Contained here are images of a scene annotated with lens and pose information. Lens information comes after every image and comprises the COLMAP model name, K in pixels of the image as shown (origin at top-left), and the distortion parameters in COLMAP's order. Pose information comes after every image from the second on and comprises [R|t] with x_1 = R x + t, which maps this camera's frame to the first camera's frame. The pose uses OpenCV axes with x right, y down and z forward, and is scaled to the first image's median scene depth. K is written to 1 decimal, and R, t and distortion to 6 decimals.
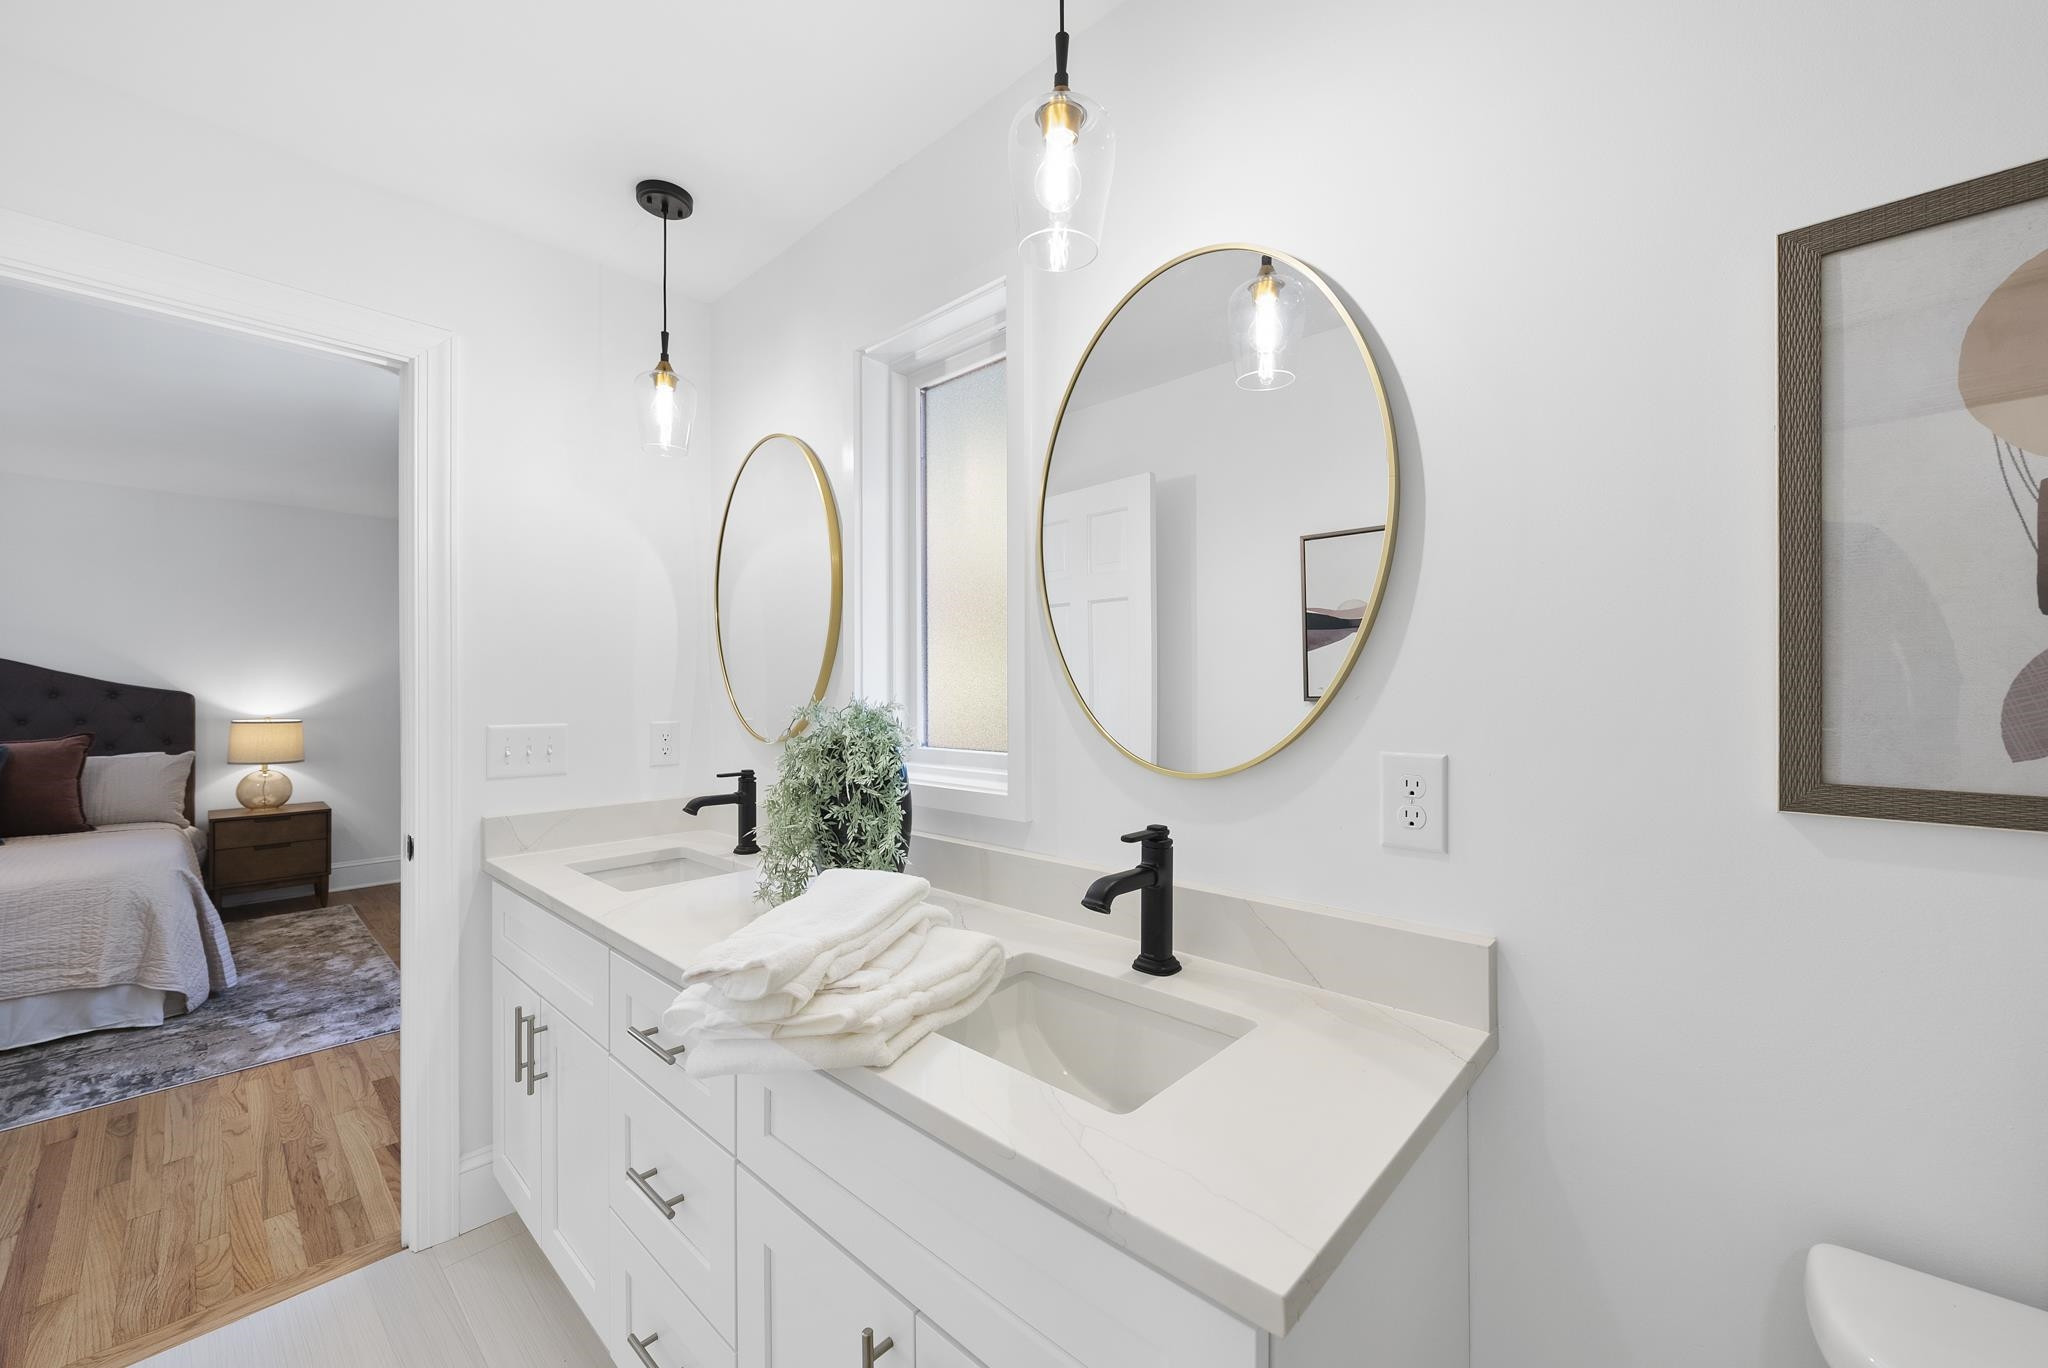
lens RADIAL K [[777.3, 0, 1024.0], [0, 777.3, 684.0], [0, 0, 1]] dist [-0.001949, 0.000019]
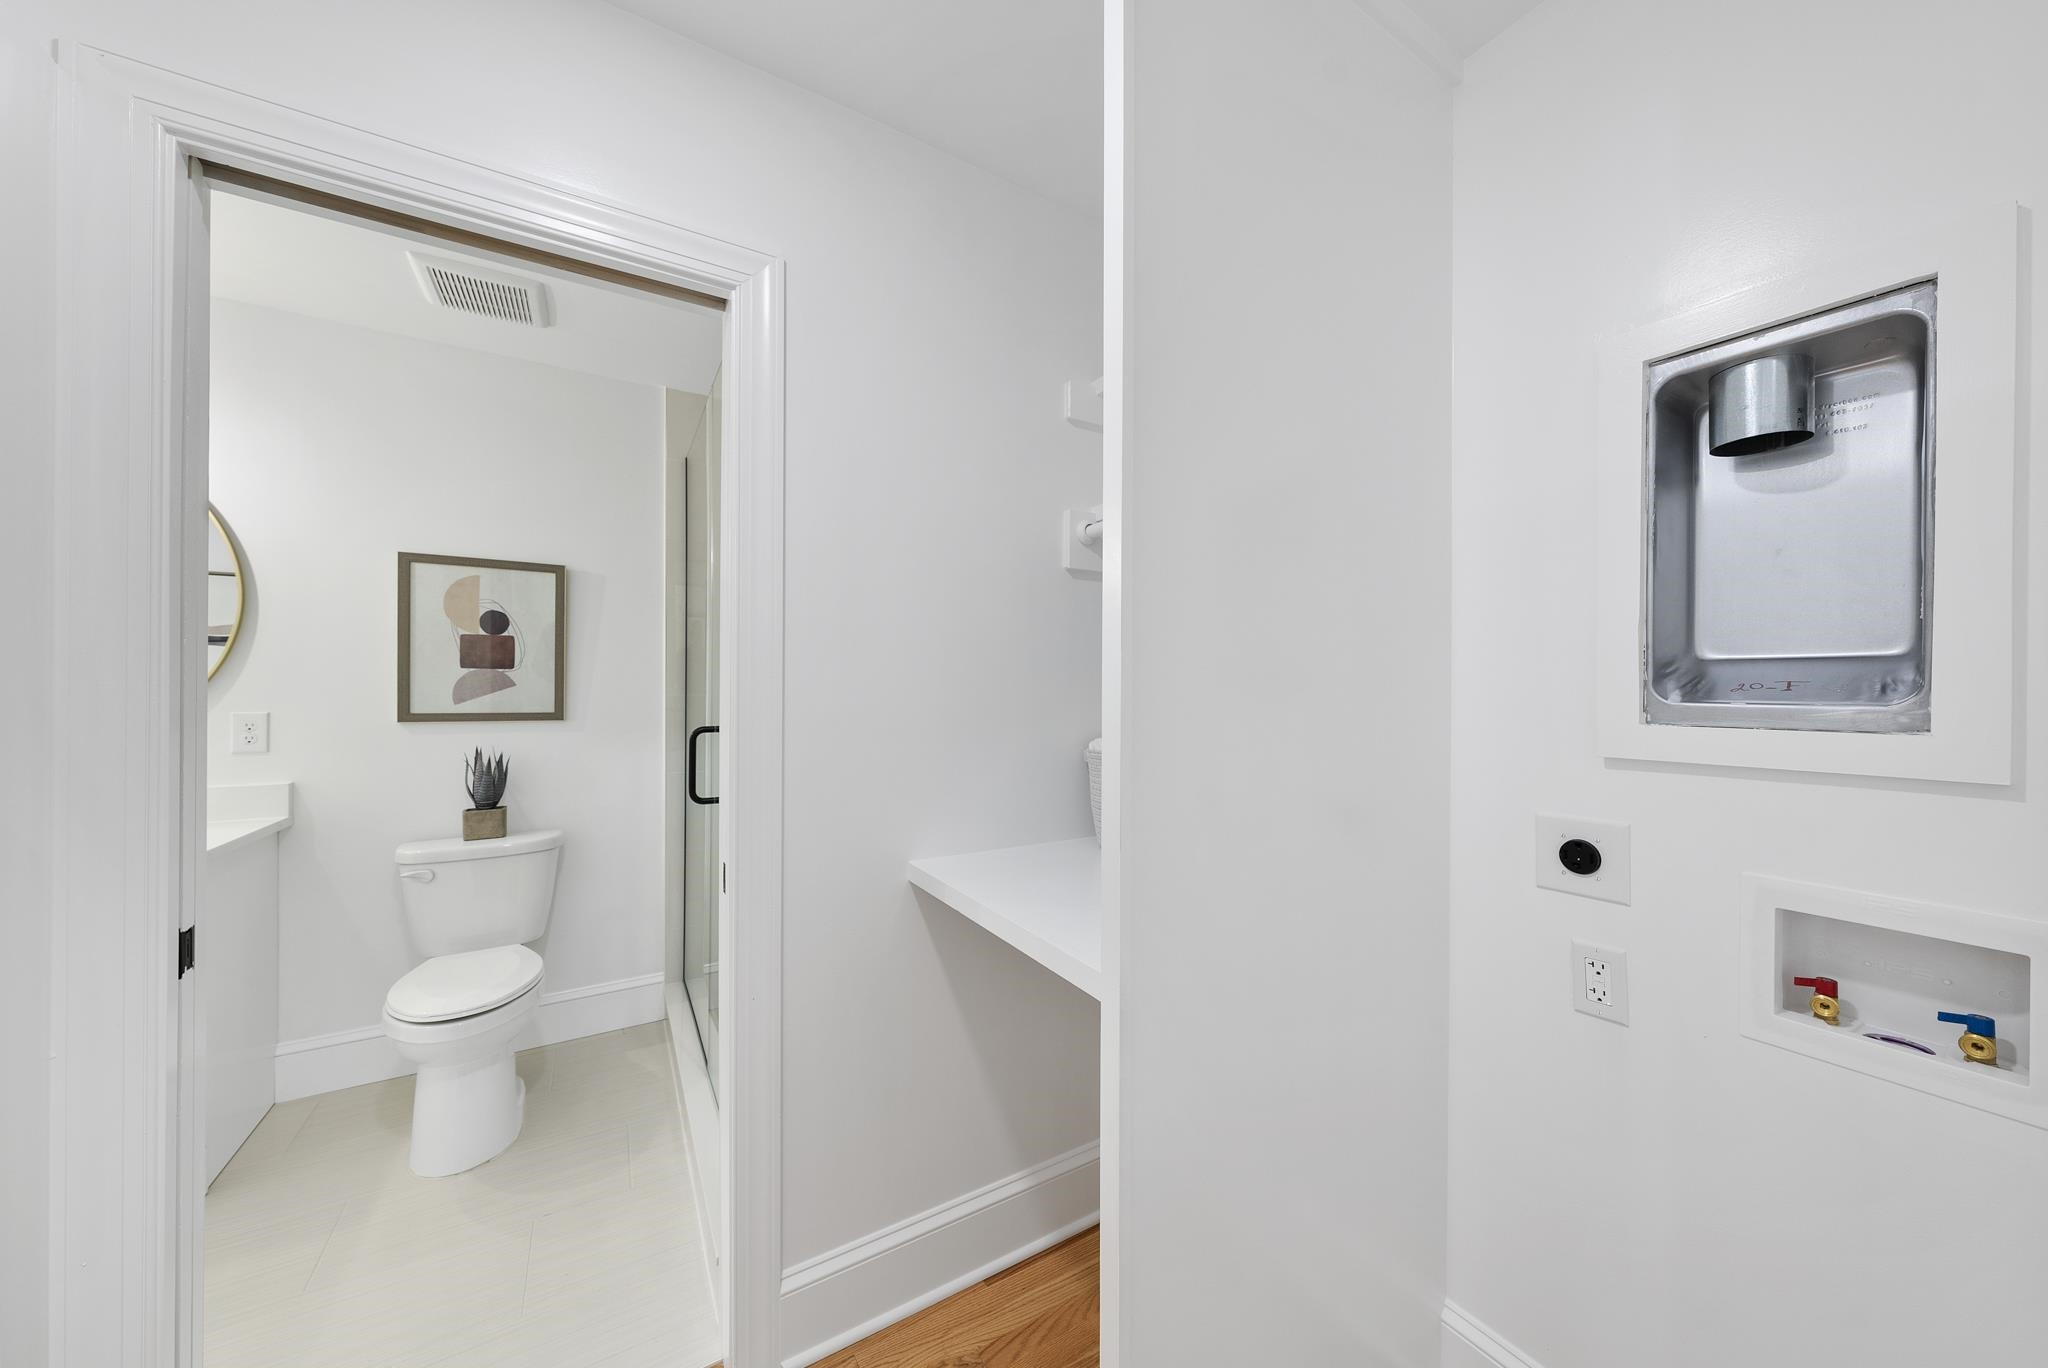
lens RADIAL K [[701.7, 0, 1045.0], [0, 701.7, 684.6], [0, 0, 1]] dist [-0.001452, -0.000089]
pose [[0.266346, 0.008702, 0.963838, -1.191677], [-0.005171, 0.999958, -0.007599, 0.009127], [-0.963864, -0.002960, 0.266380, -2.485687]]
